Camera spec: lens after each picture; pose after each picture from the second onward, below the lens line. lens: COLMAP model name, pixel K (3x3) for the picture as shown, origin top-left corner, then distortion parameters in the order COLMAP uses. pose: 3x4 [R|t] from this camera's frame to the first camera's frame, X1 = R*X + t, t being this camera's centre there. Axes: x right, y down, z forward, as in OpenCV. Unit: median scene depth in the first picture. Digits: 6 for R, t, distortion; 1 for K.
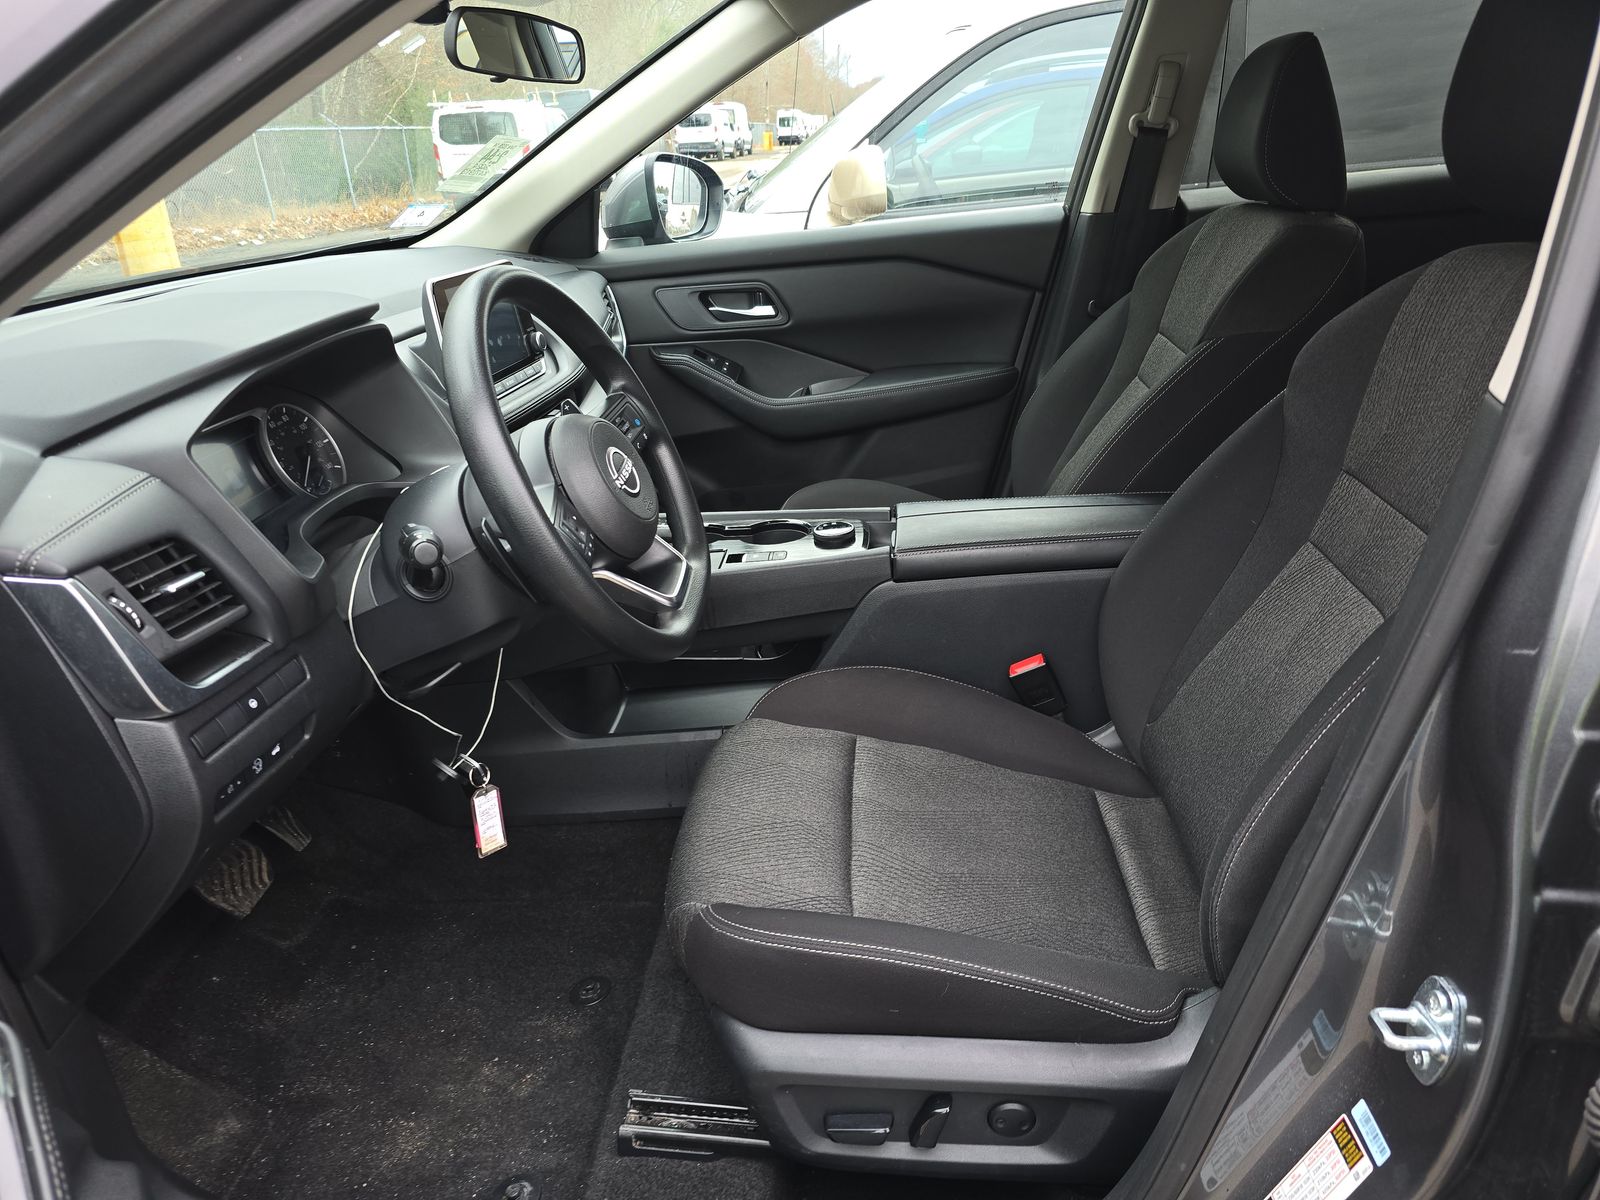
lens RADIAL K [[1039.6, 0, 800.0], [0, 1039.6, 600.0], [0, 0, 1]] dist [-0.000799, -0.000786]
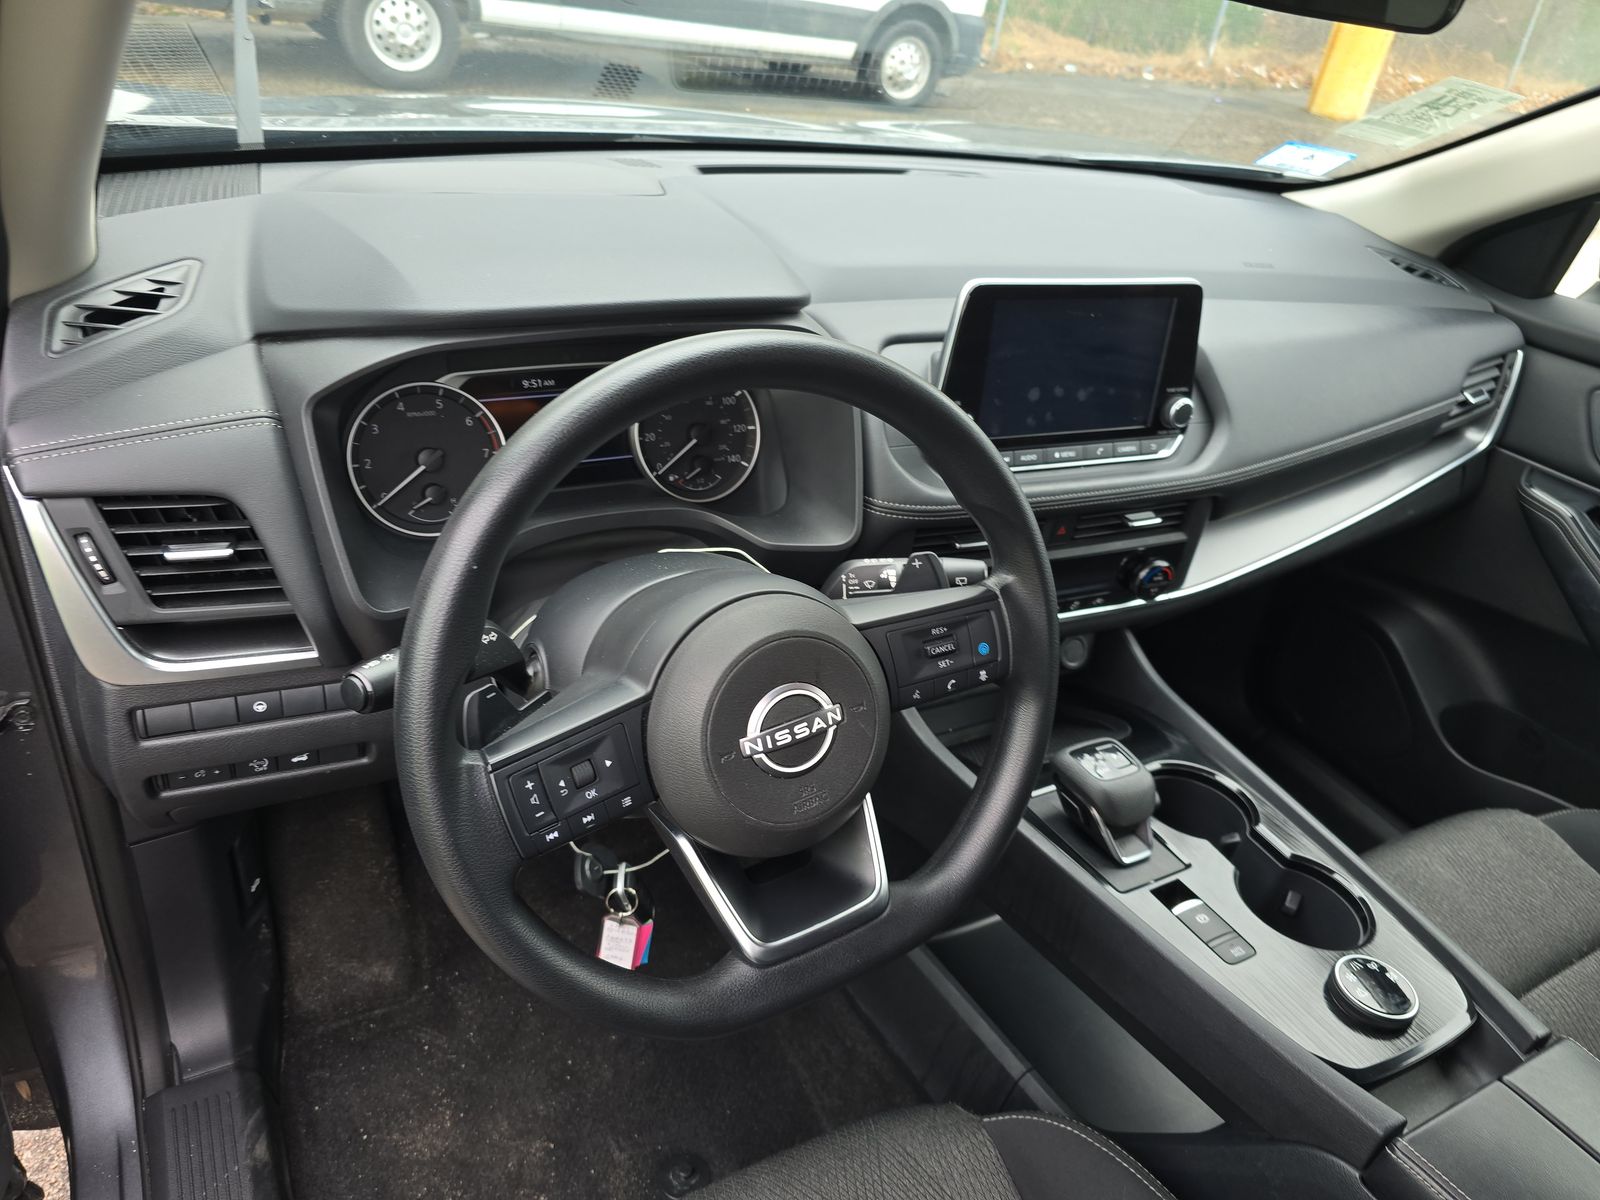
lens RADIAL K [[1061.2, 0, 800.0], [0, 1061.2, 600.0], [0, 0, 1]] dist [0.000441, -0.000673]
pose [[0.534692, 0.545894, -0.645062, 0.192027], [-0.474989, 0.825494, 0.304869, -0.417753], [0.698920, 0.143387, 0.700679, 0.682445]]
